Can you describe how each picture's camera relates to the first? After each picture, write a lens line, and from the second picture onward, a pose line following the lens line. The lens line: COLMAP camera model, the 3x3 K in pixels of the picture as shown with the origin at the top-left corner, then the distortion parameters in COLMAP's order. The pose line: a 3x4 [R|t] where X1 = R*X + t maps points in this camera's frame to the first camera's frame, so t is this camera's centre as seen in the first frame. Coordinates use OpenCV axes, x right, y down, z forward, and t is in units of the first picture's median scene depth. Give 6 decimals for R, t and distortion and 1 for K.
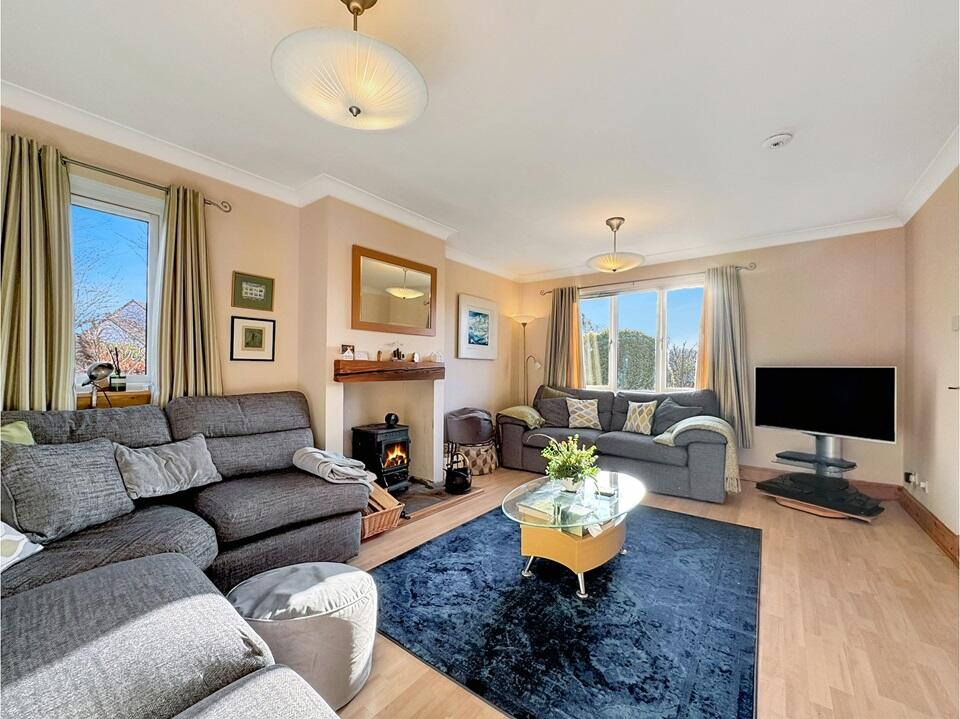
lens RADIAL K [[390.6, 0, 479.4], [0, 390.6, 363.3], [0, 0, 1]] dist [-0.003268, 0.000399]
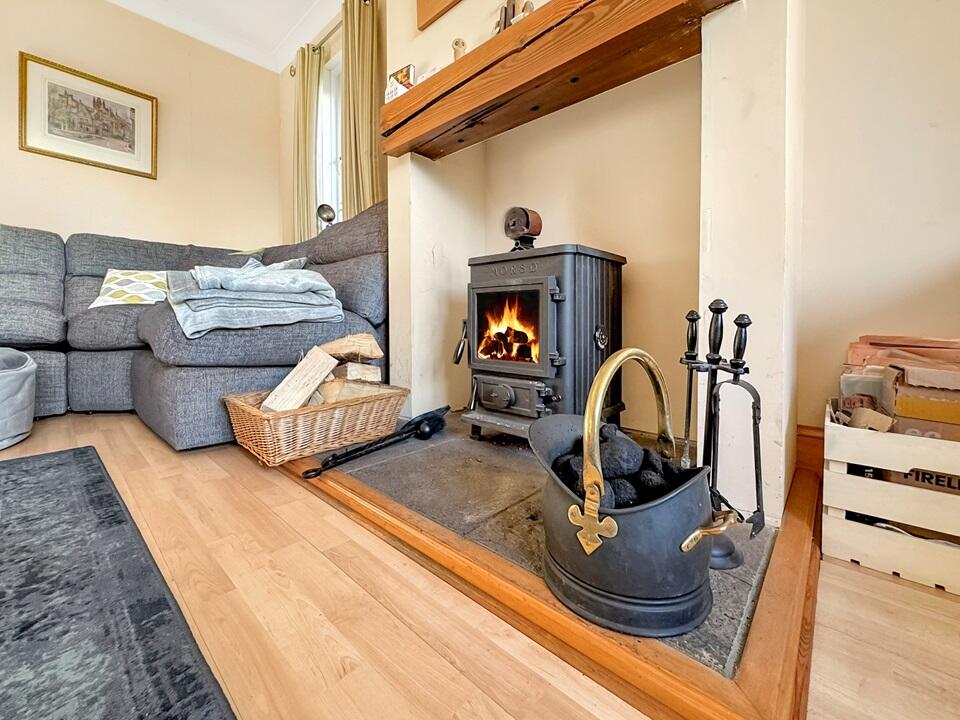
lens RADIAL K [[390.6, 0, 484.2], [0, 390.6, 330.1], [0, 0, 1]] dist [-0.003268, 0.000399]
pose [[-0.078487, 0.024621, -0.996611, 0.120050], [0.015806, 0.999600, 0.023450, 0.229298], [0.996790, -0.013912, -0.078845, 1.006613]]
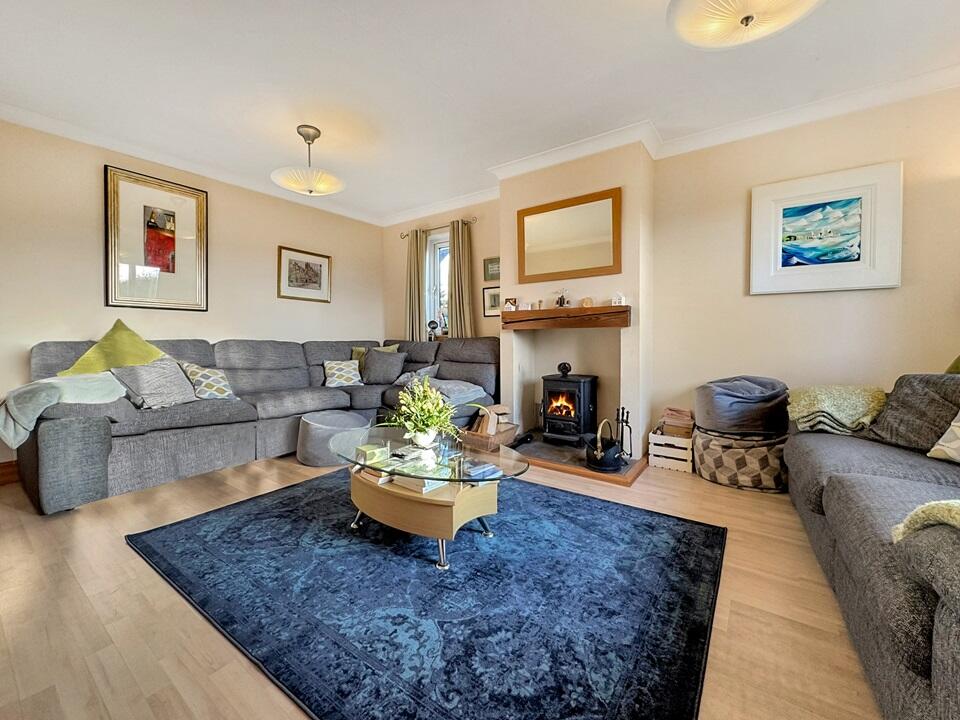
lens RADIAL K [[390.6, 0, 480.3], [0, 390.6, 345.8], [0, 0, 1]] dist [-0.003268, 0.000399]
pose [[0.029075, 0.017165, -0.999430, 0.760975], [0.017804, 0.999685, 0.017687, 0.067315], [0.999419, -0.018308, 0.028760, 0.771692]]
